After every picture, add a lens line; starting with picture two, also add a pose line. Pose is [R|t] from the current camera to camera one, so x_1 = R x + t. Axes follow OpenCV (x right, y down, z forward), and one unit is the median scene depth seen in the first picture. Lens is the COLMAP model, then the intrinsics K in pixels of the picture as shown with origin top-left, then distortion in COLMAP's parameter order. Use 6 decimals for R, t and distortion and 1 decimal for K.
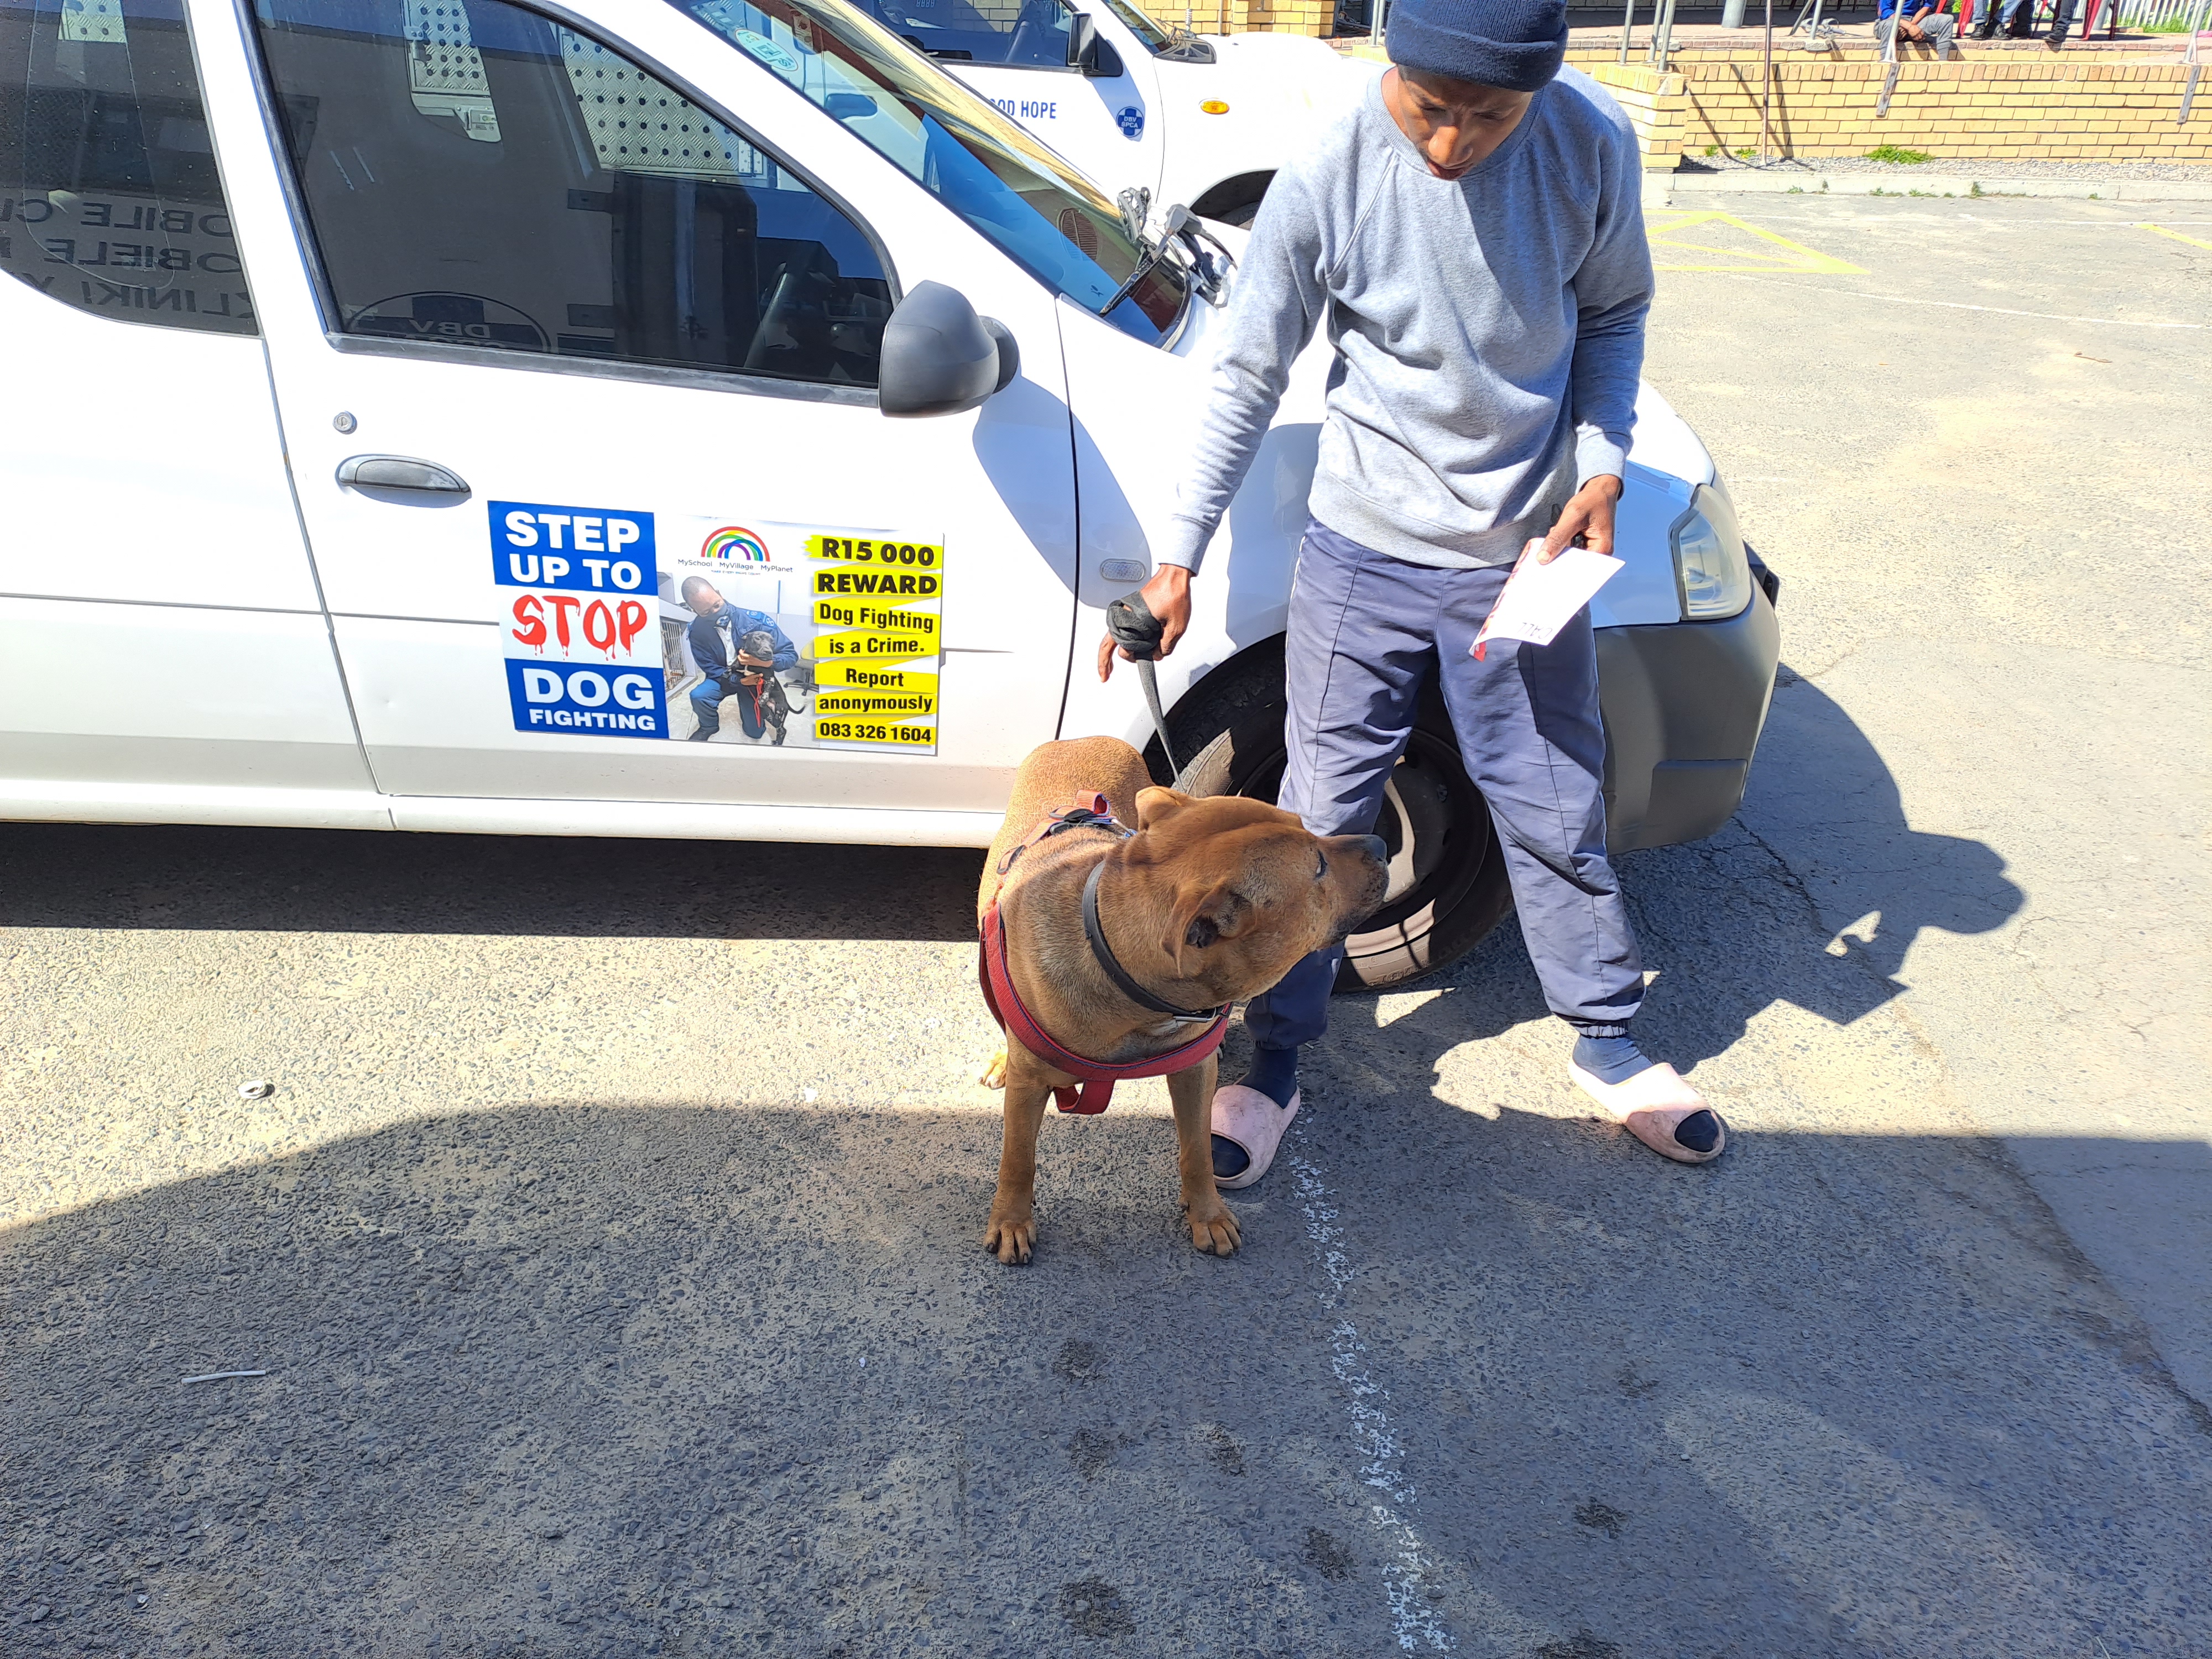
lens RADIAL K [[1603.9, 0, 1084.1], [0, 1603.9, 827.4], [0, 0, 1]] dist [0.007520, -0.005470]
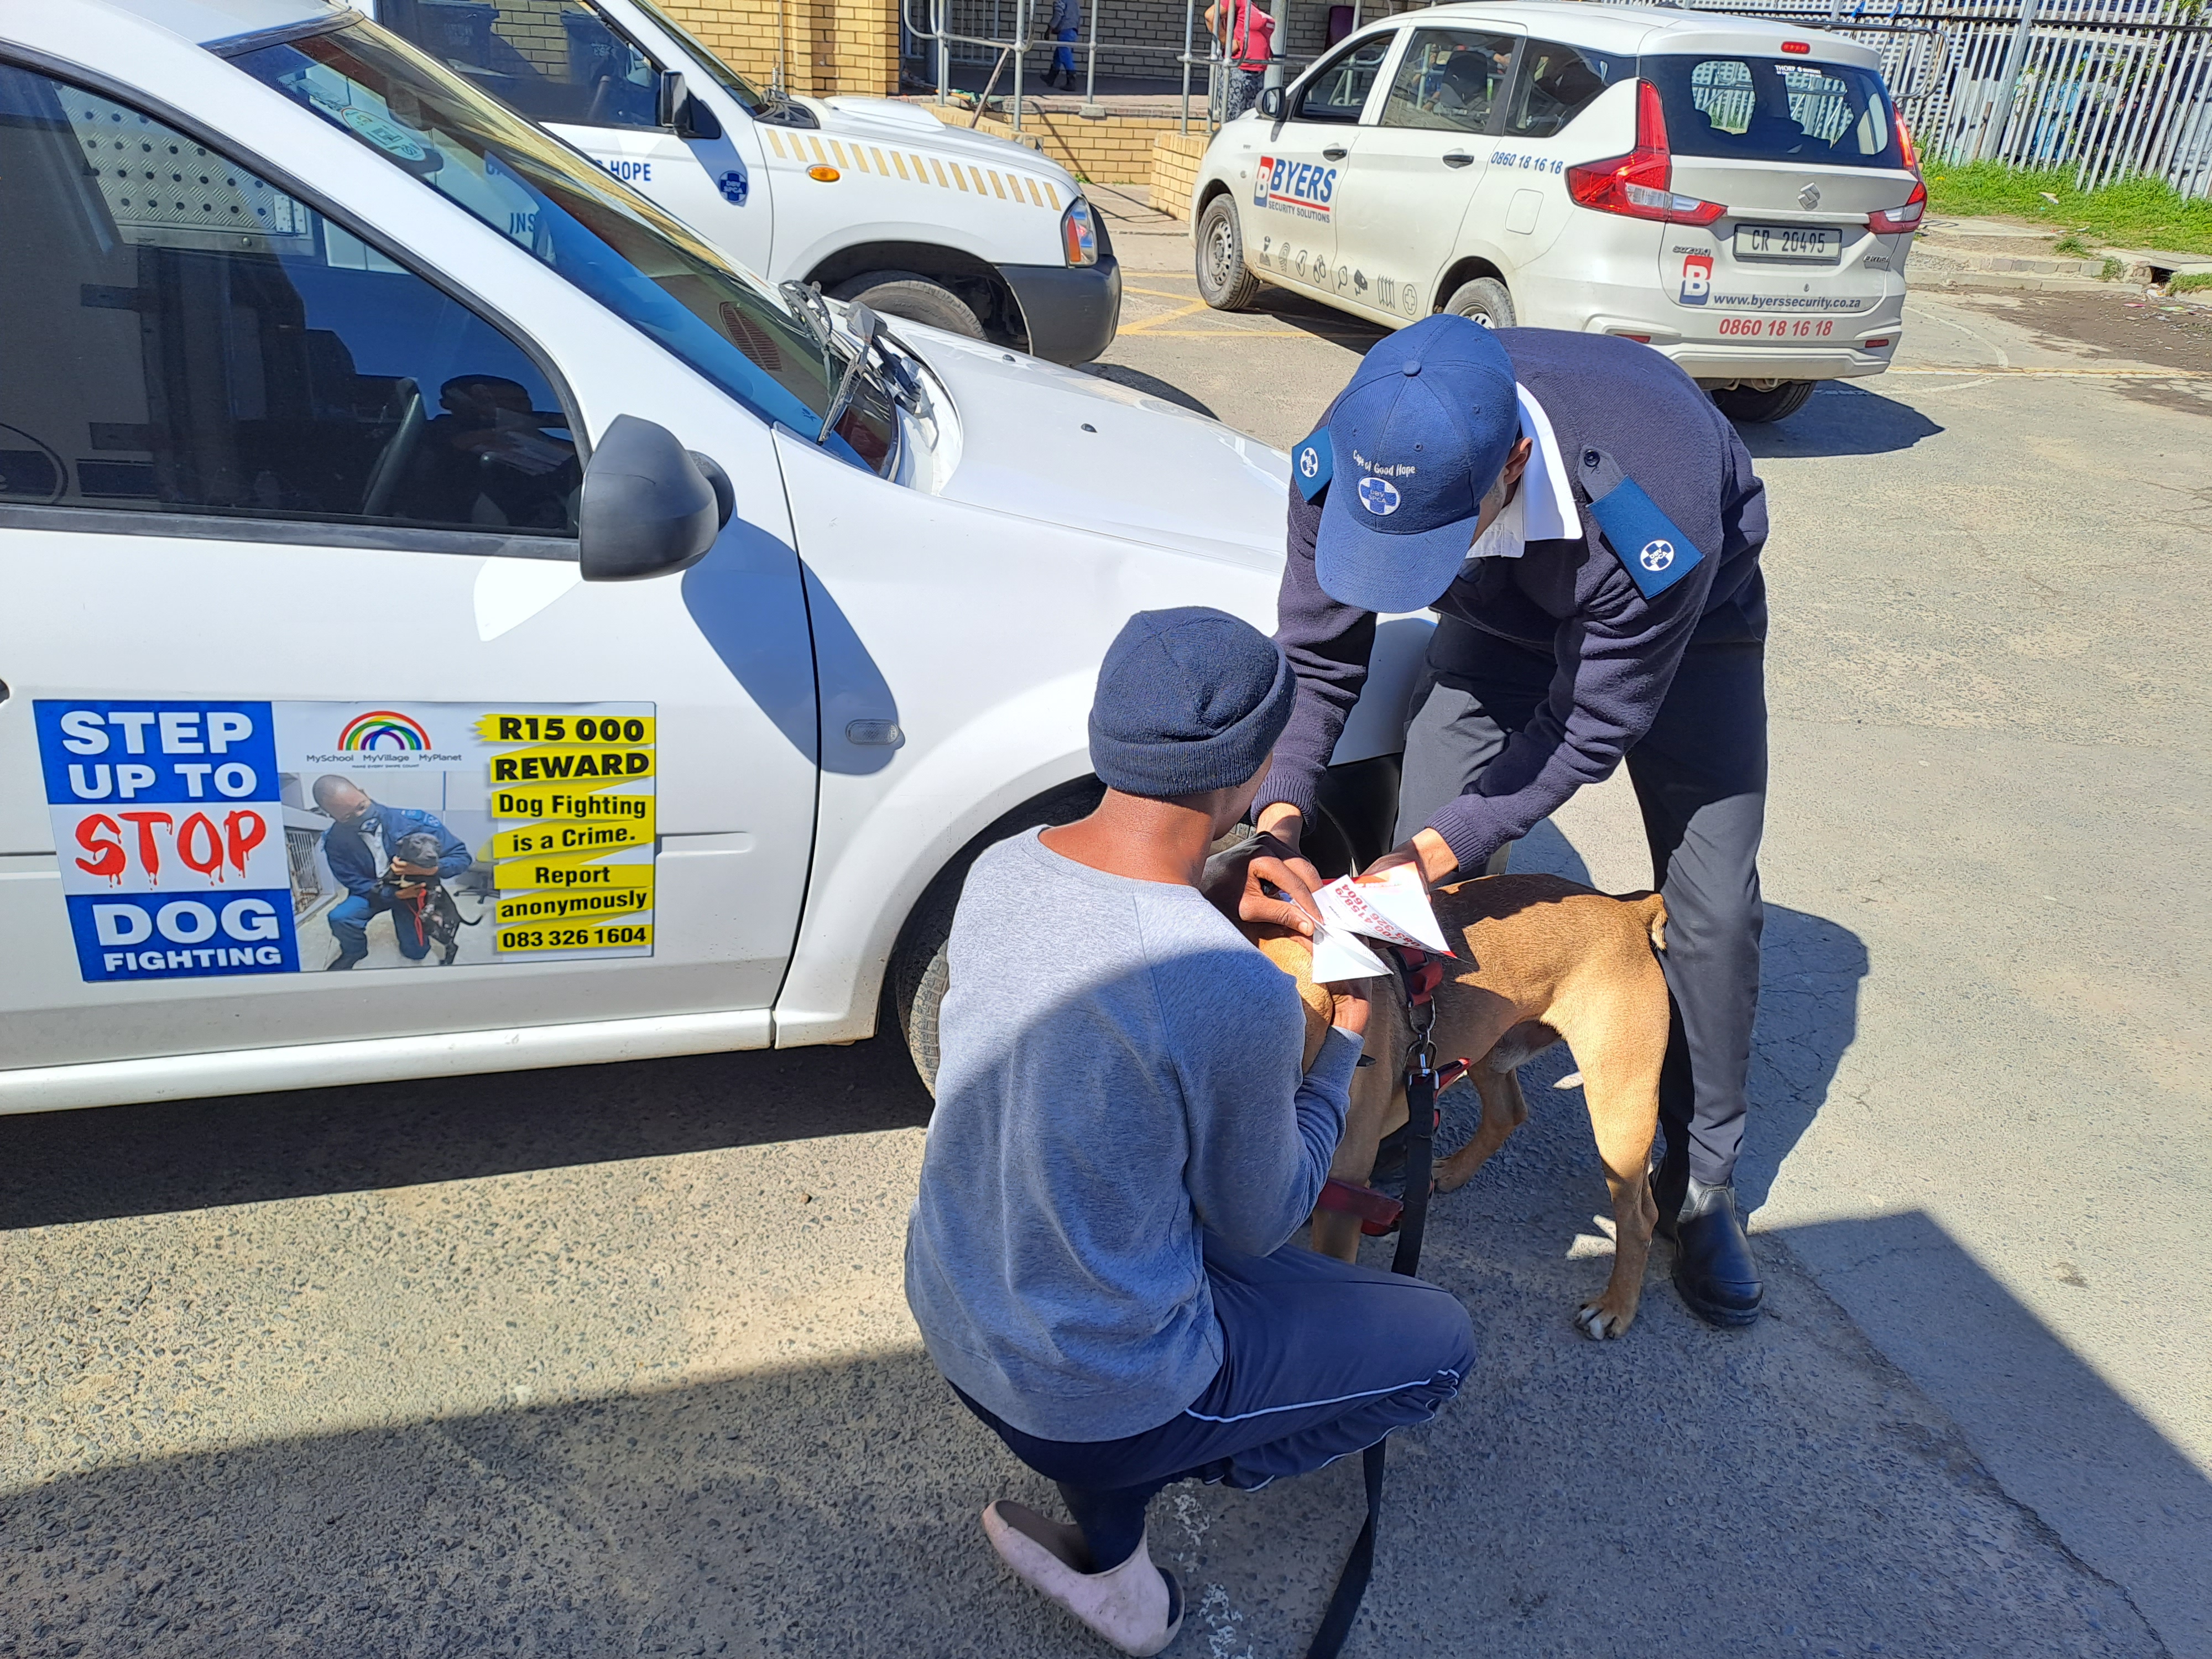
lens RADIAL K [[1668.6, 0, 1106.0], [0, 1668.6, 829.5], [0, 0, 1]] dist [0.040072, -0.051102]
pose [[0.967880, -0.079050, 0.238661, -0.070628], [0.088026, 0.995747, -0.027173, -0.071331], [-0.235498, 0.047309, 0.970723, 0.106196]]
